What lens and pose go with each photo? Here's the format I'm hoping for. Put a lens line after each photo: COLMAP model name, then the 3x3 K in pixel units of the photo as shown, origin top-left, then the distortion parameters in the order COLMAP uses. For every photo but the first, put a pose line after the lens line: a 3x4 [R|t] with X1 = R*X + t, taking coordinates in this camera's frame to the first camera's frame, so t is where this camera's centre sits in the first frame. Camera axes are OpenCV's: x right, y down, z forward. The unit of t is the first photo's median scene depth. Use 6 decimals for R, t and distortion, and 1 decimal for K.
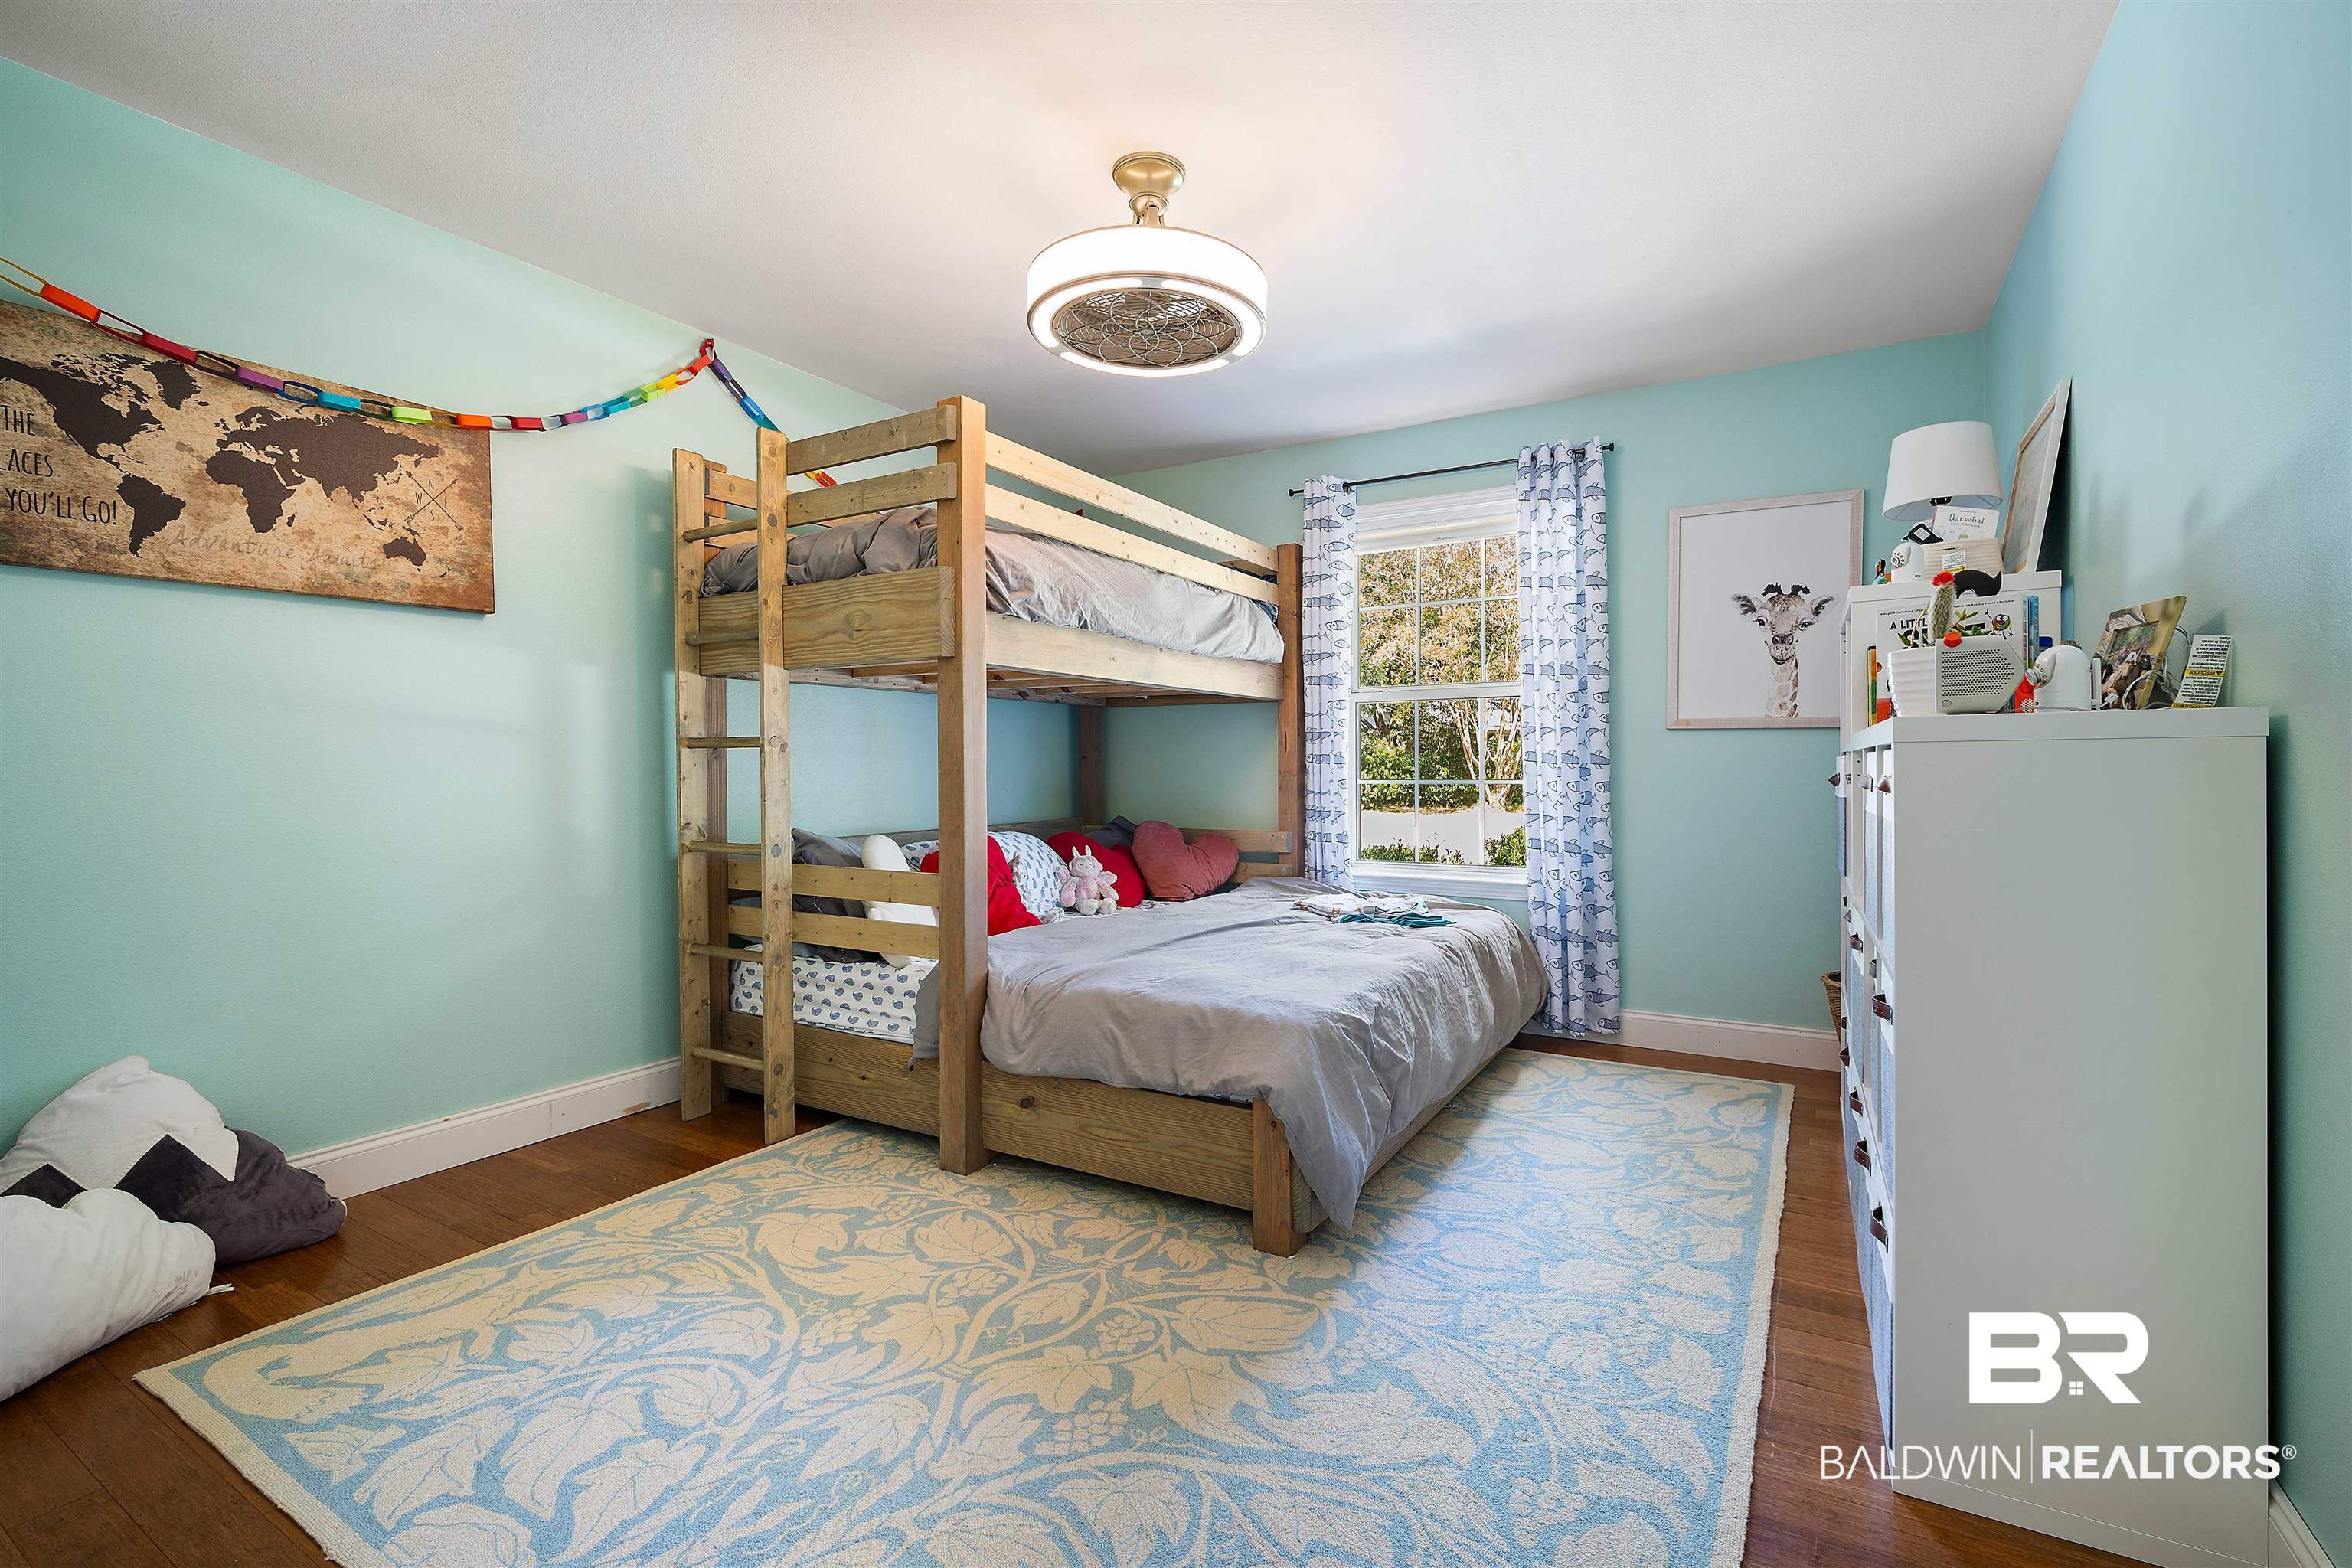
lens RADIAL K [[1053.8, 0, 1174.5], [0, 1053.8, 775.5], [0, 0, 1]] dist [-0.015932, 0.005595]
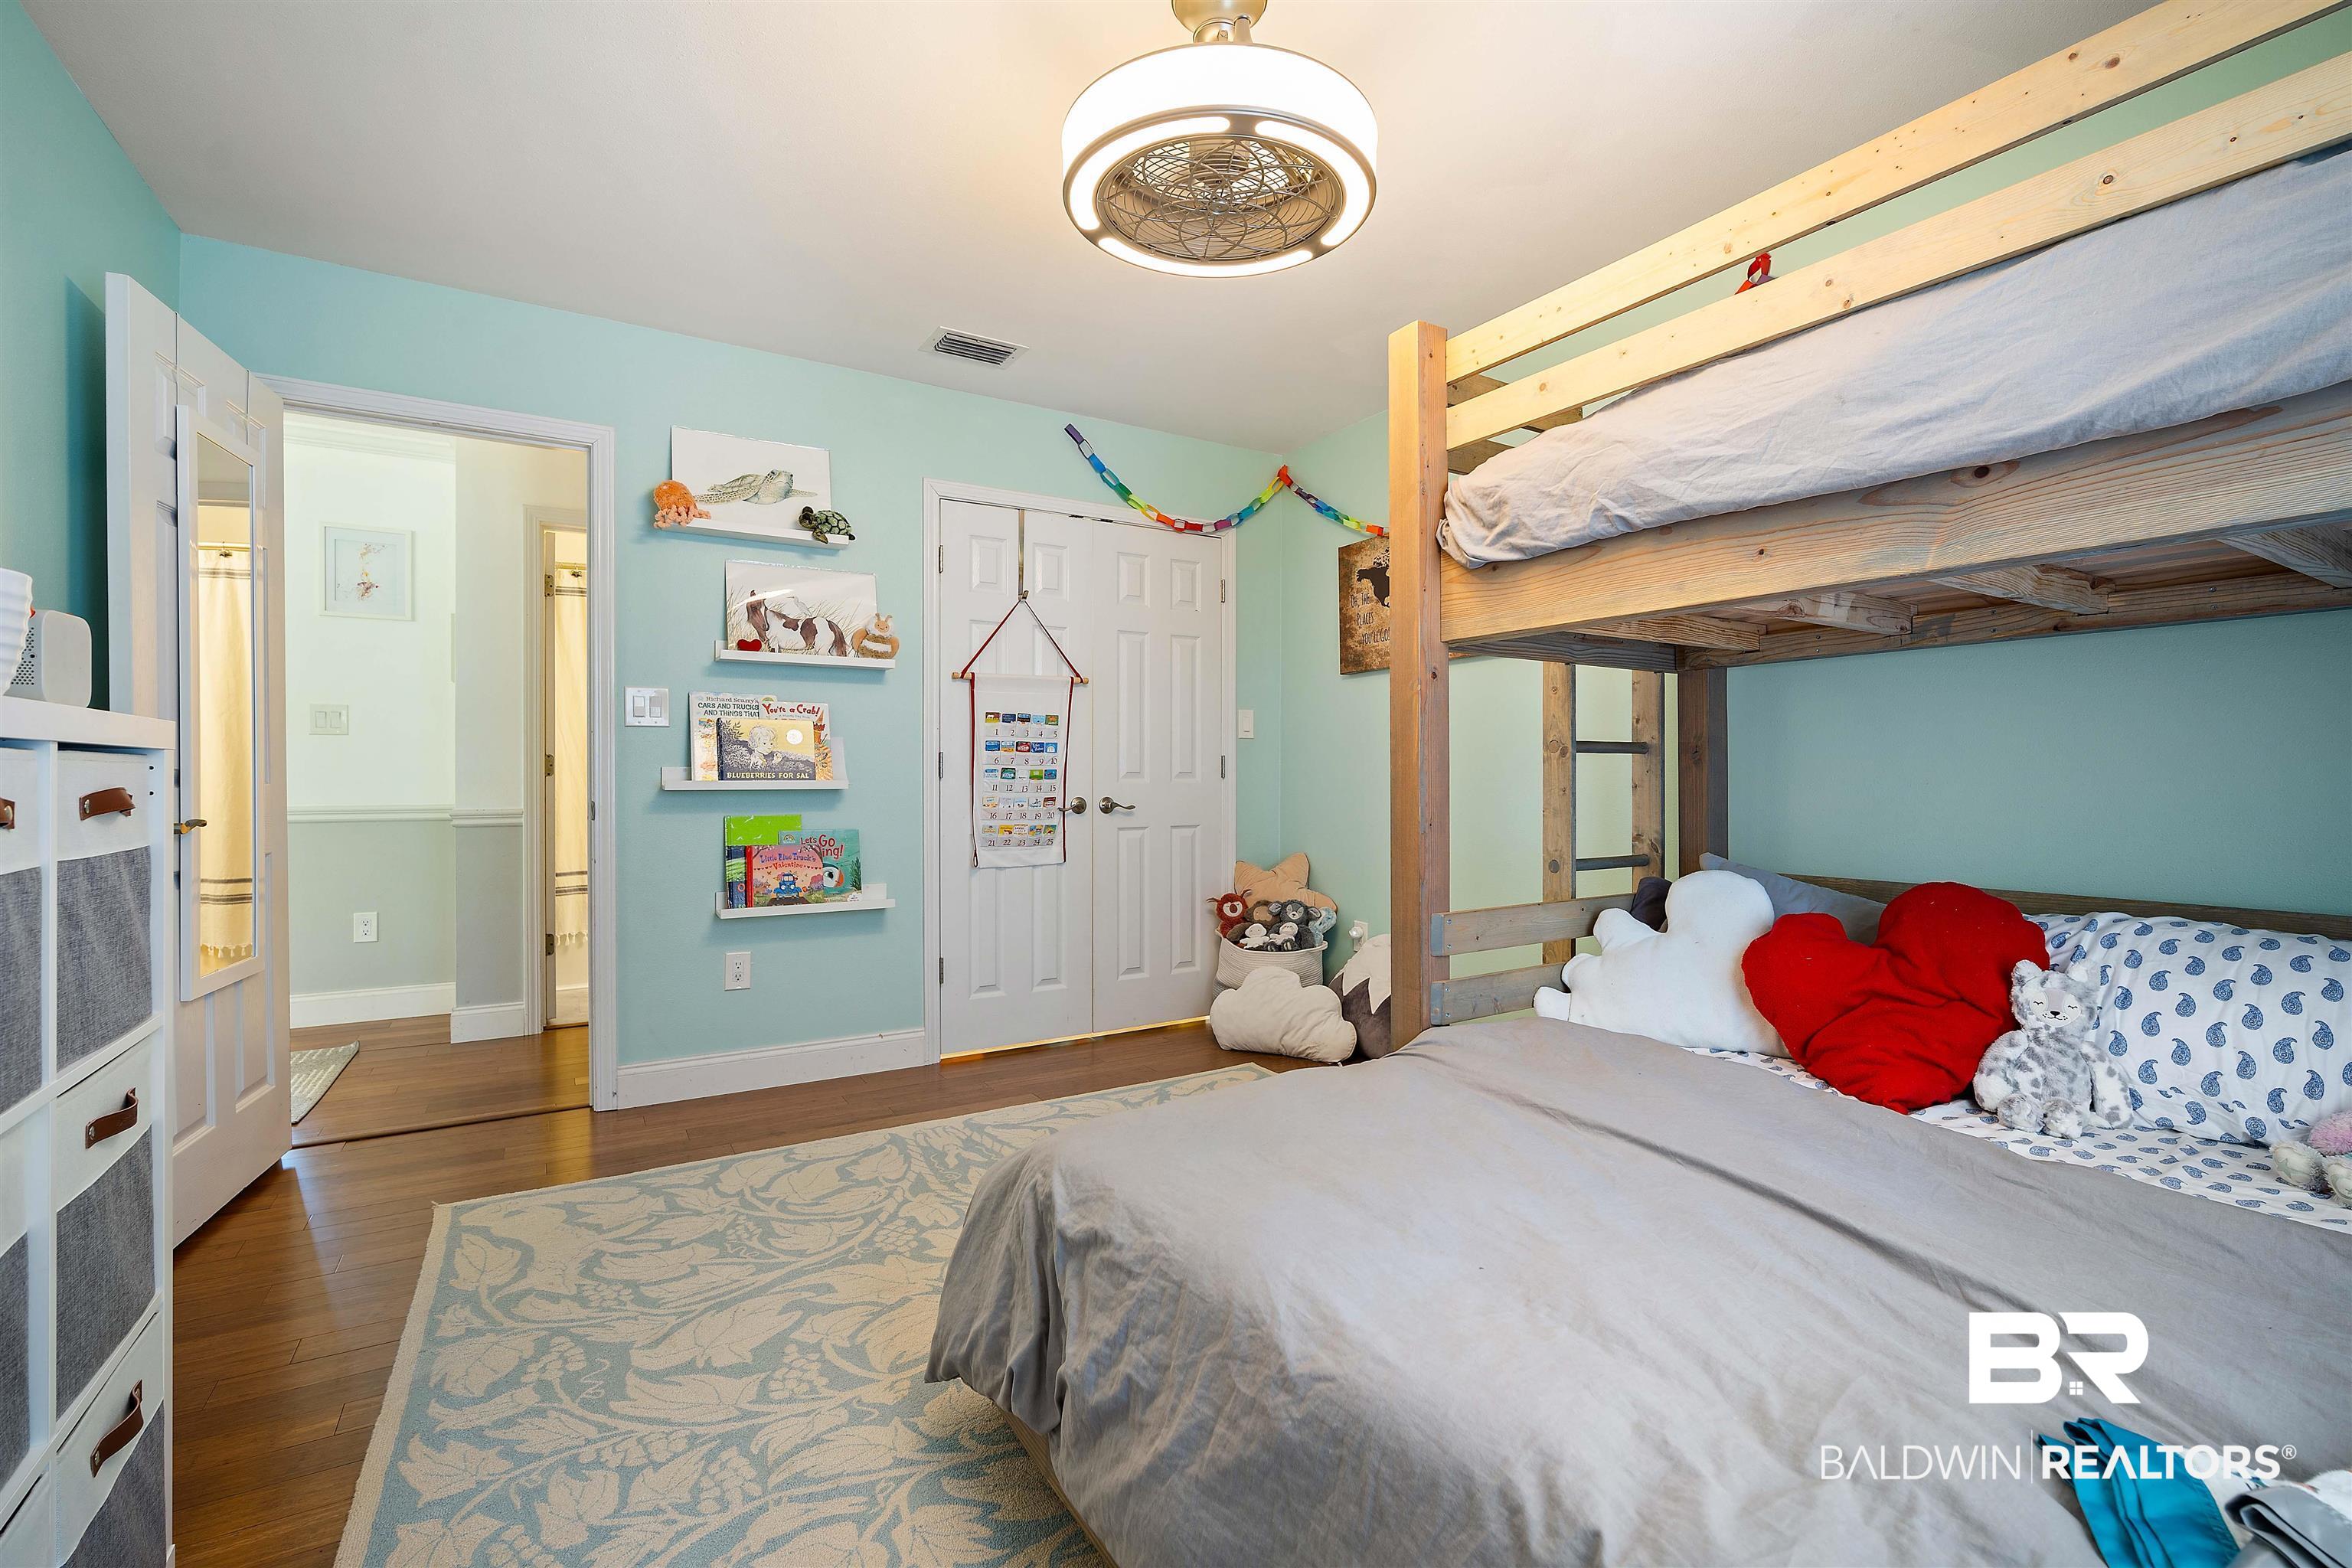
lens RADIAL K [[1053.8, 0, 1219.2], [0, 1053.8, 783.8], [0, 0, 1]] dist [-0.015932, 0.005595]
pose [[-0.450447, 0.011857, -0.892724, 1.005557], [-0.005363, 0.999858, 0.015986, -0.022589], [0.892787, 0.011988, -0.450320, 2.059396]]
